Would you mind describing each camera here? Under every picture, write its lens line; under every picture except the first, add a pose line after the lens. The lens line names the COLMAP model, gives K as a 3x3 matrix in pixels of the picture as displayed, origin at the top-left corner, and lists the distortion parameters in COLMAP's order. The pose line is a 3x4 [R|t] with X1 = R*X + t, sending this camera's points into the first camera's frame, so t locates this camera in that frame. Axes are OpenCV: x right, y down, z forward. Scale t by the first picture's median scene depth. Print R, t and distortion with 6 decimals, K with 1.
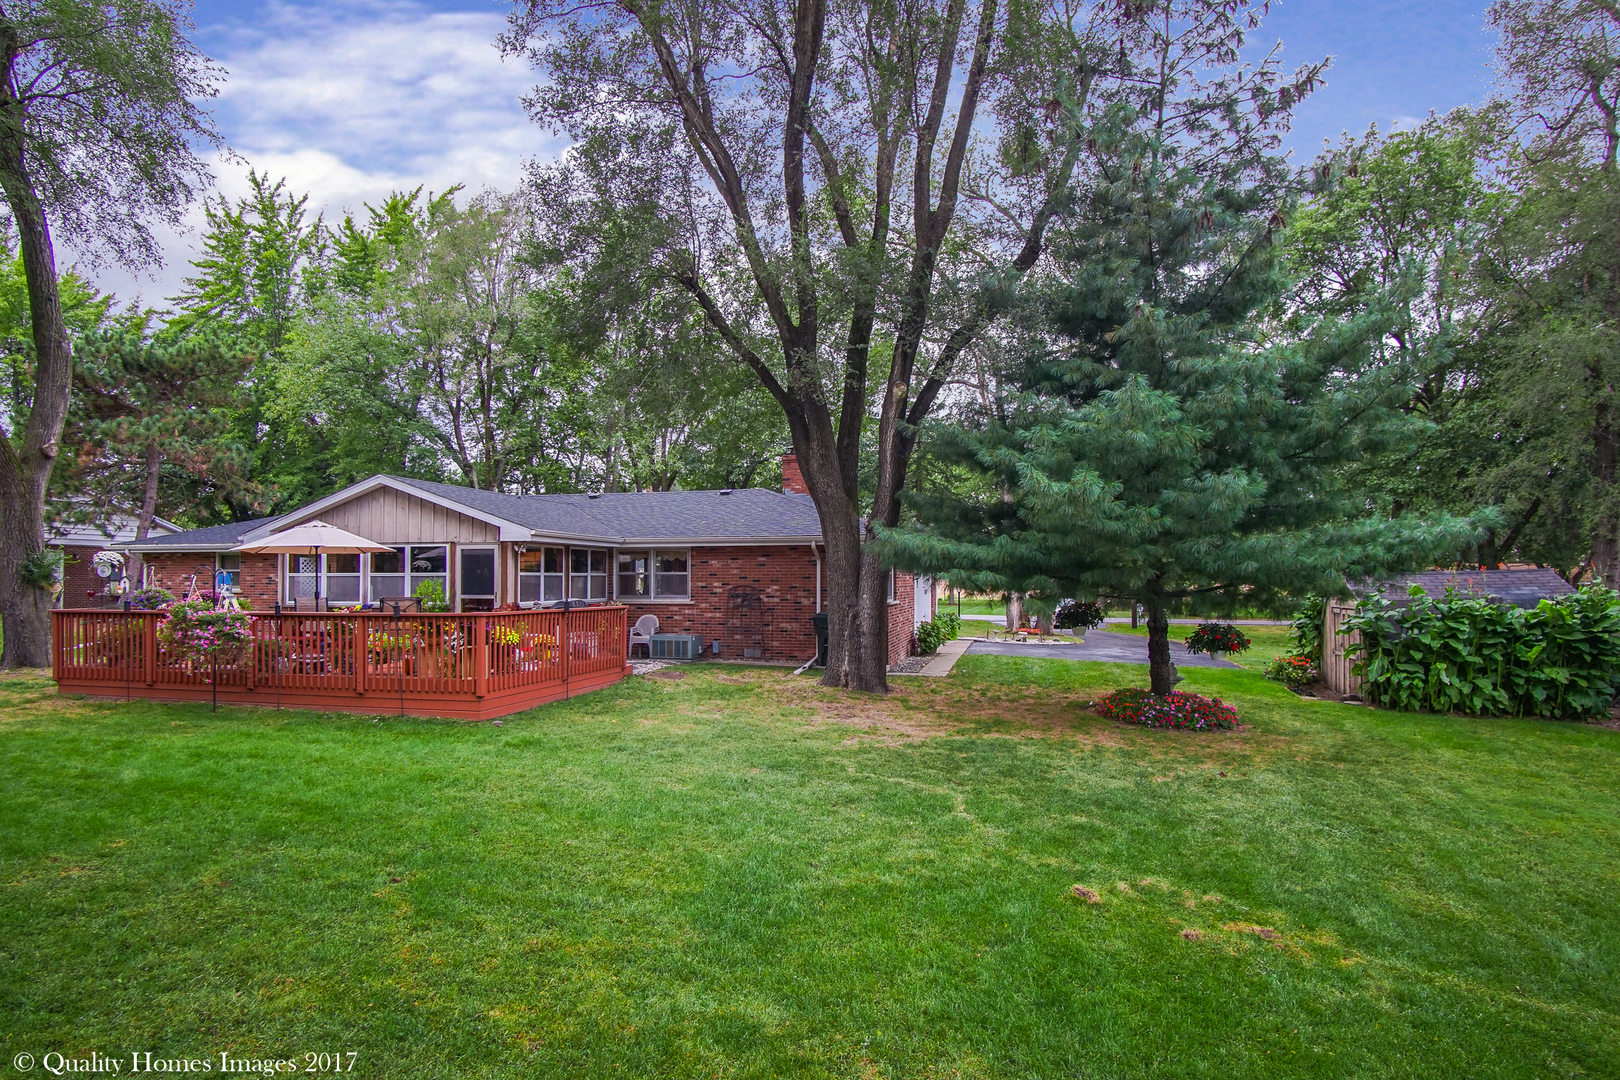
lens RADIAL K [[889.3, 0, 806.9], [0, 889.3, 603.7], [0, 0, 1]] dist [-0.003750, 0.001227]
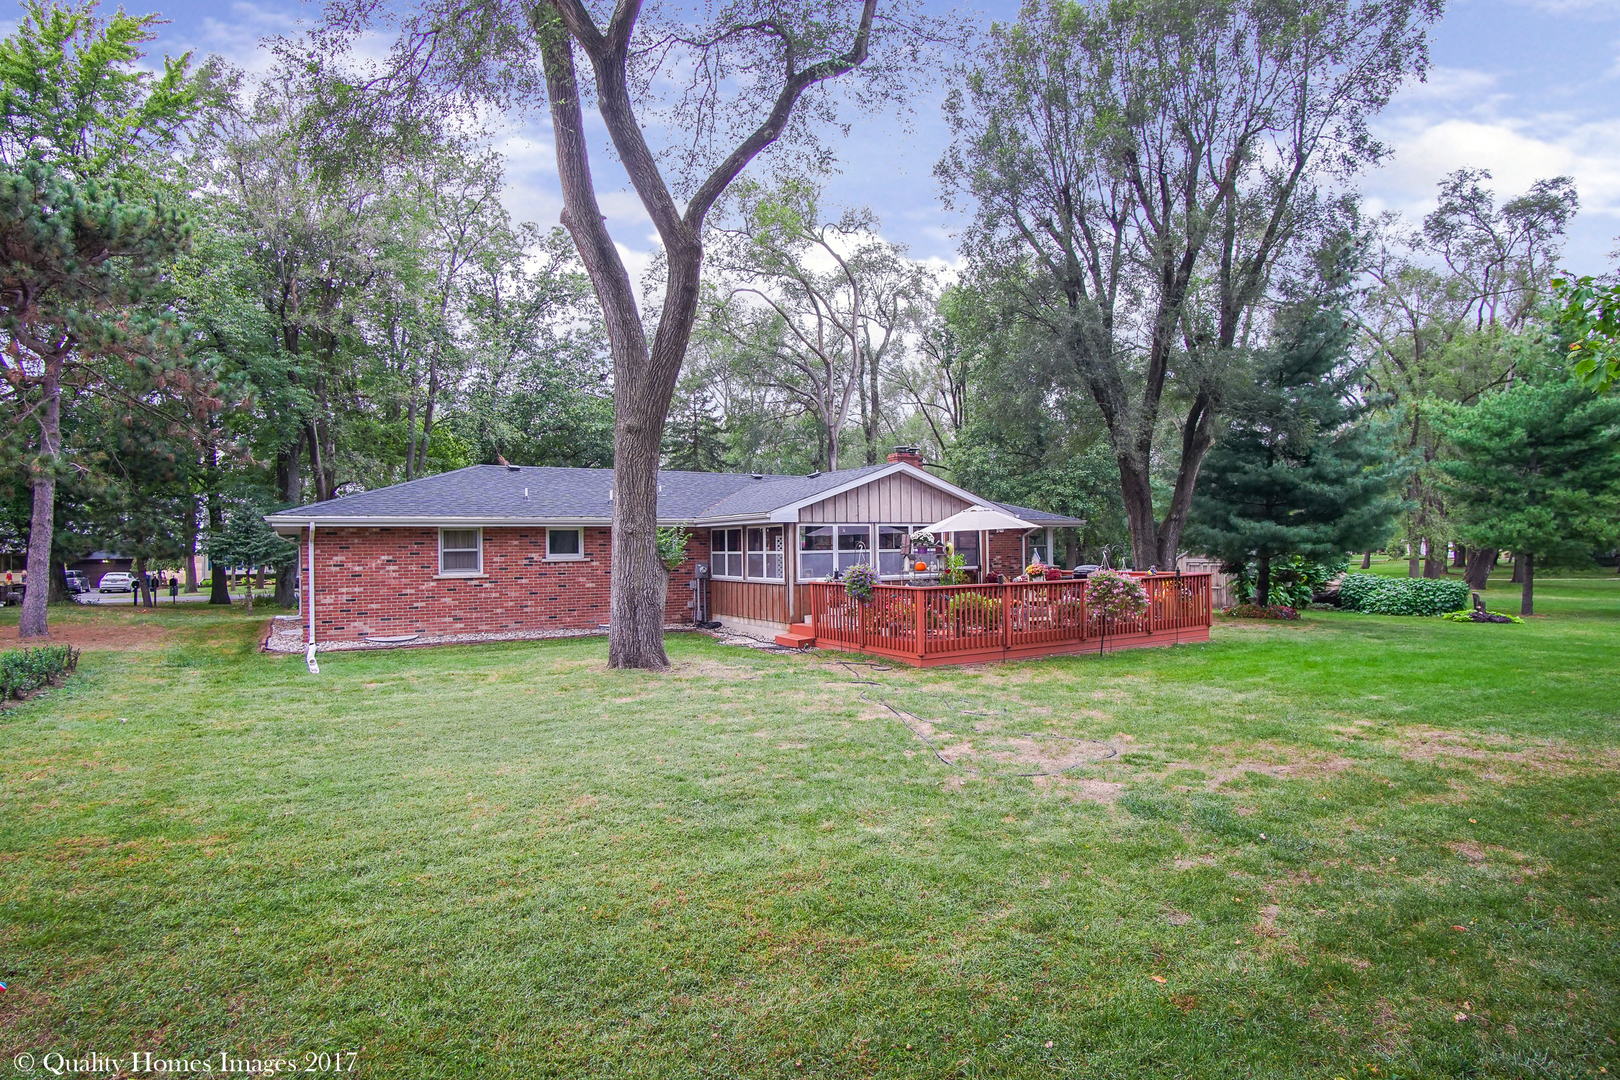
lens RADIAL K [[877.6, 0, 810.0], [0, 877.6, 540.0], [0, 0, 1]] dist [-0.009806, 0.001058]
pose [[0.680110, -0.005213, 0.733091, -1.385839], [0.034380, 0.999101, -0.024790, -0.022314], [-0.732303, 0.042064, 0.679679, 0.320089]]
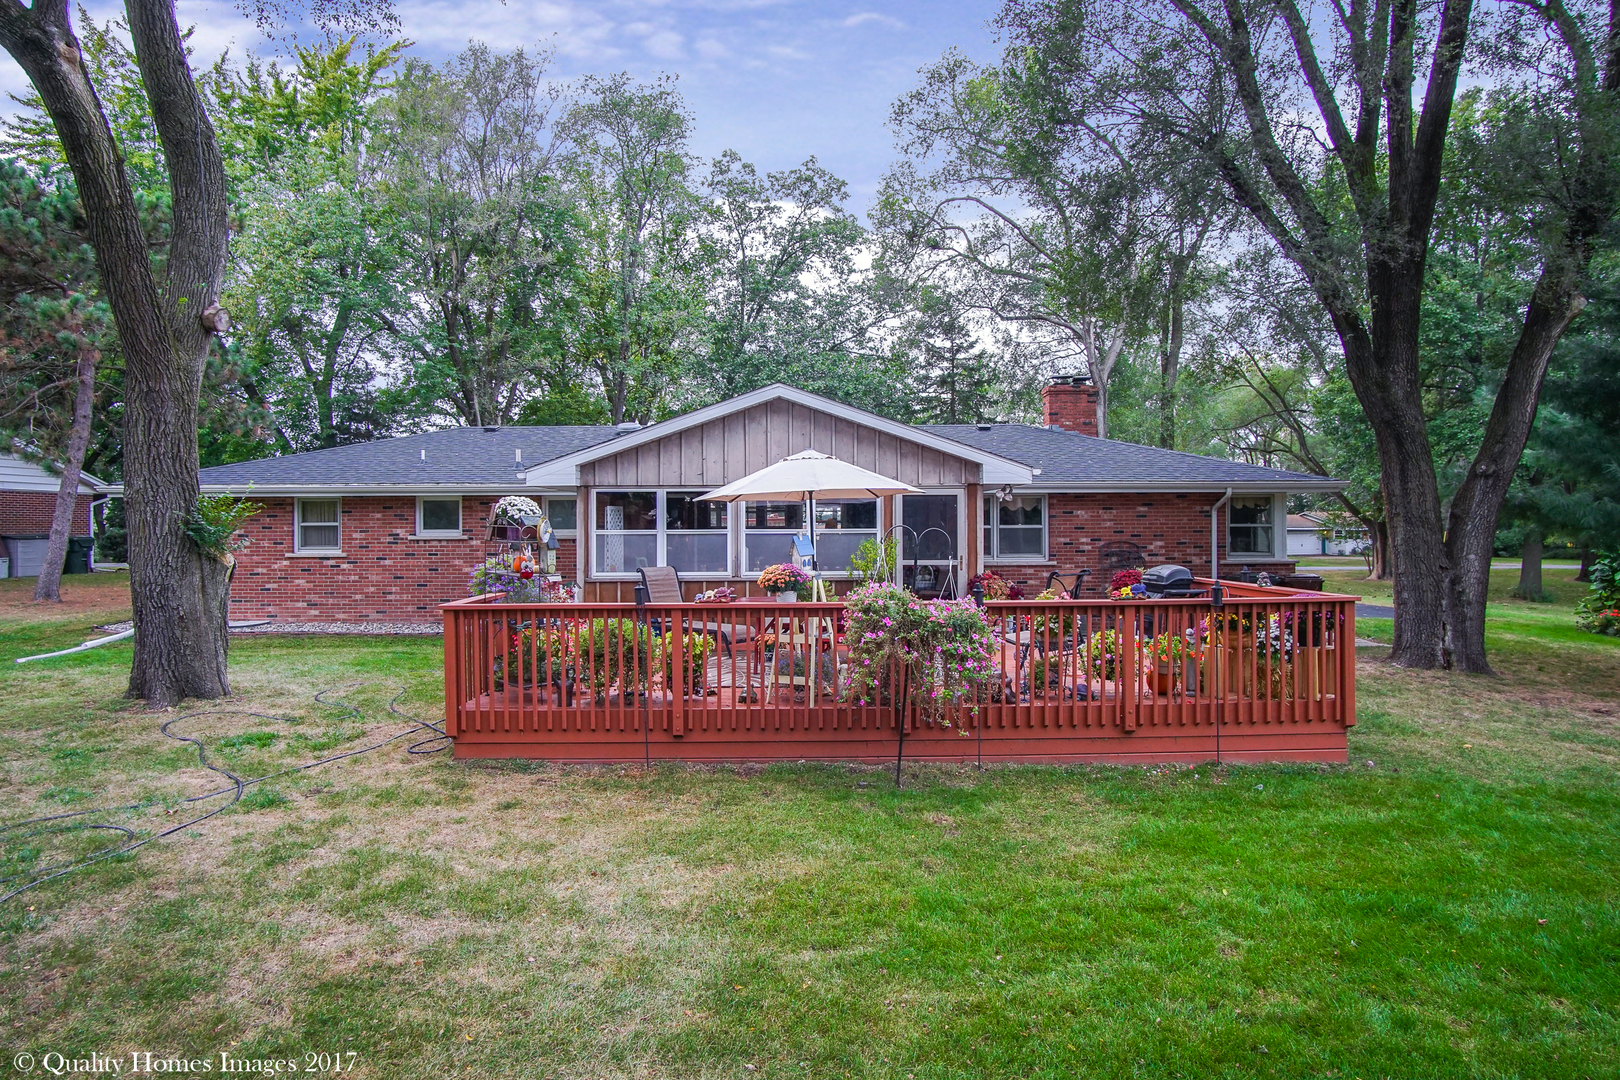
lens RADIAL K [[877.6, 0, 810.0], [0, 877.6, 540.0], [0, 0, 1]] dist [-0.009806, 0.001058]
pose [[0.962393, -0.008938, 0.271514, -0.633918], [0.011891, 0.999887, -0.009231, -0.019951], [-0.271401, 0.012112, 0.962390, 0.347188]]
